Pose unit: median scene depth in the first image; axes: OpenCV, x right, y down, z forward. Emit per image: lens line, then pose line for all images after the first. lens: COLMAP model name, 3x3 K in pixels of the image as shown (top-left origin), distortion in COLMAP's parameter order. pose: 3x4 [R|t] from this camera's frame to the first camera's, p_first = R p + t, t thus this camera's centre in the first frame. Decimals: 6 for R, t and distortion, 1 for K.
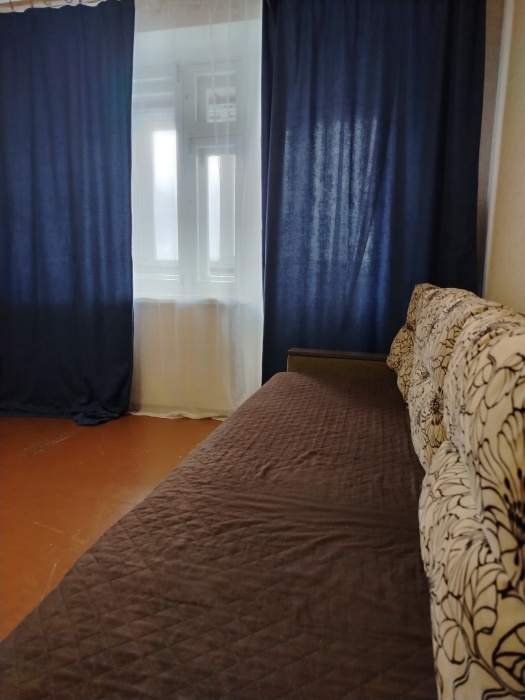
lens RADIAL K [[487.3, 0, 264.6], [0, 487.3, 346.5], [0, 0, 1]] dist [-0.002947, 0.000556]
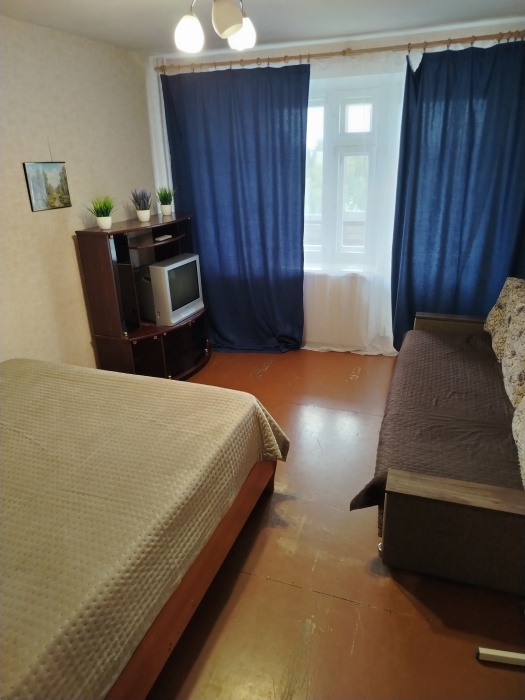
lens RADIAL K [[487.3, 0, 260.0], [0, 487.3, 351.9], [0, 0, 1]] dist [-0.002947, 0.000556]
pose [[0.993166, -0.005162, -0.116599, -0.482558], [0.031454, 0.973896, 0.224803, -0.445490], [0.112394, -0.226934, 0.967403, -1.071804]]
